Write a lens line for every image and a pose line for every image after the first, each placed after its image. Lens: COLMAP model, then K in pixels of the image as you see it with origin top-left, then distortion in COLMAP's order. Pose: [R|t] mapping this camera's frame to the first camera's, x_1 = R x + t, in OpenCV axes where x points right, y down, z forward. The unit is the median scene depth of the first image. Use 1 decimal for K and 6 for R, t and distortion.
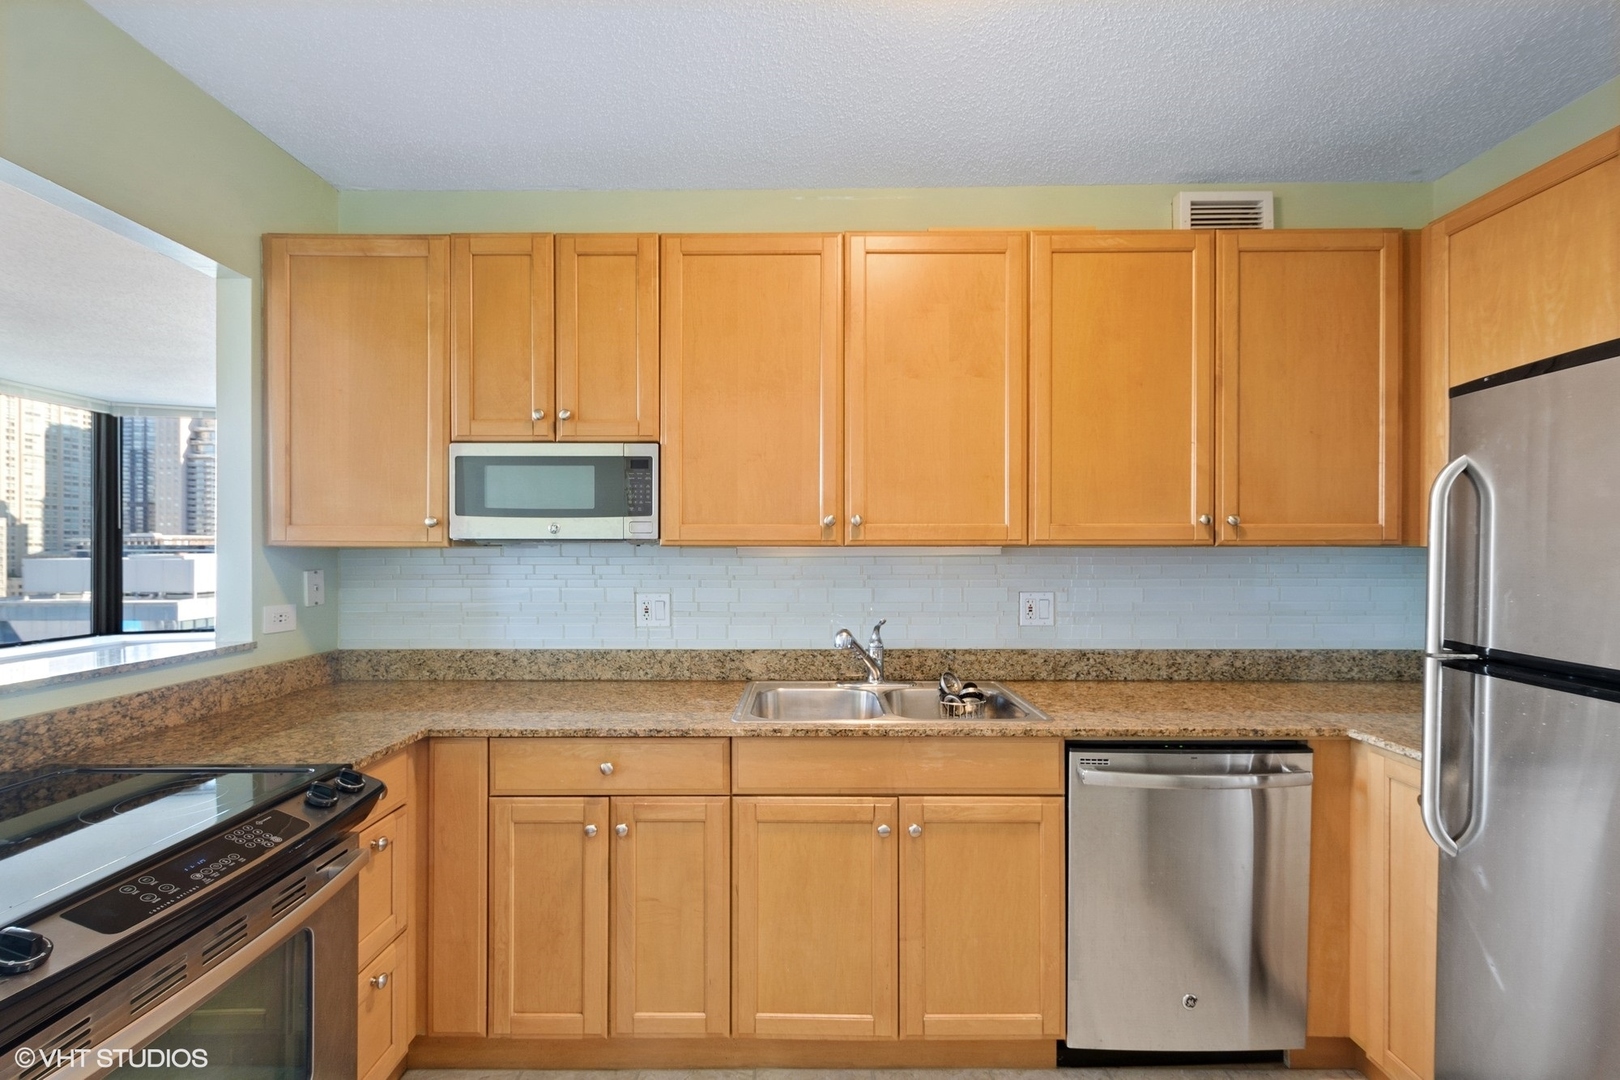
lens RADIAL K [[702.2, 0, 803.9], [0, 702.2, 548.5], [0, 0, 1]] dist [0.001024, -0.000320]
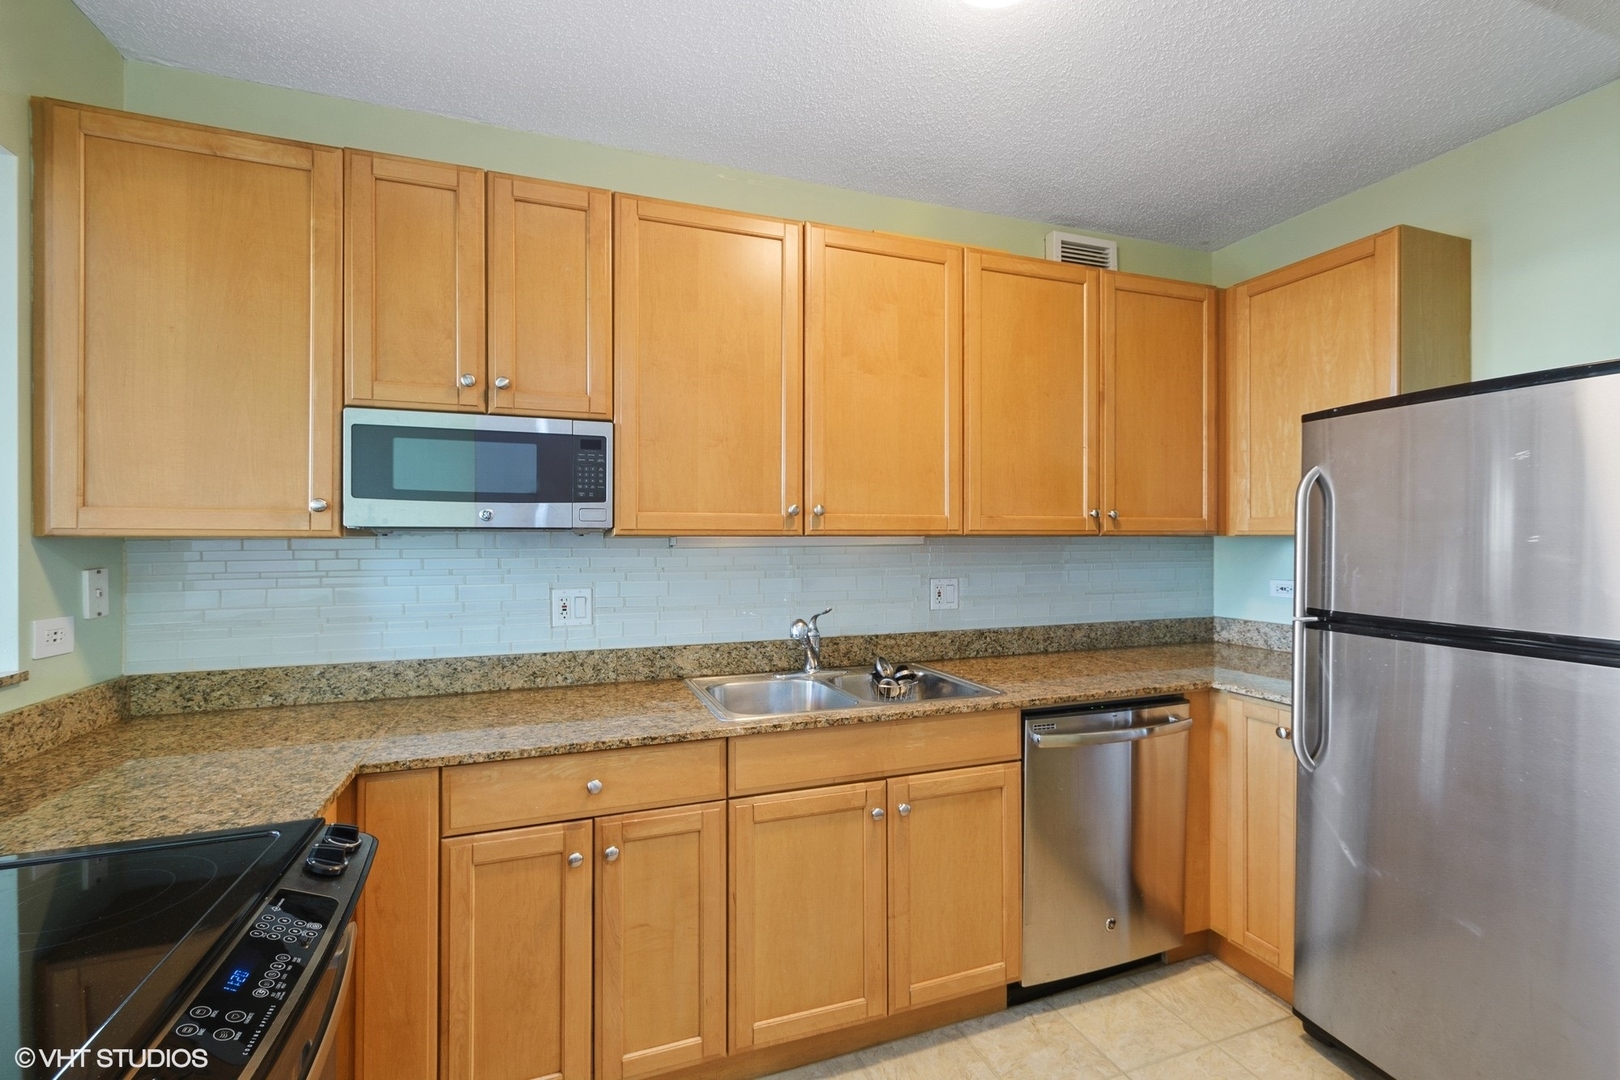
lens RADIAL K [[702.6, 0, 811.5], [0, 702.6, 536.2], [0, 0, 1]] dist [0.001016, -0.000215]
pose [[0.937708, -0.000260, 0.347424, -0.282004], [0.001898, 0.999989, -0.004376, 0.001542], [-0.347419, 0.004763, 0.937698, 0.061698]]
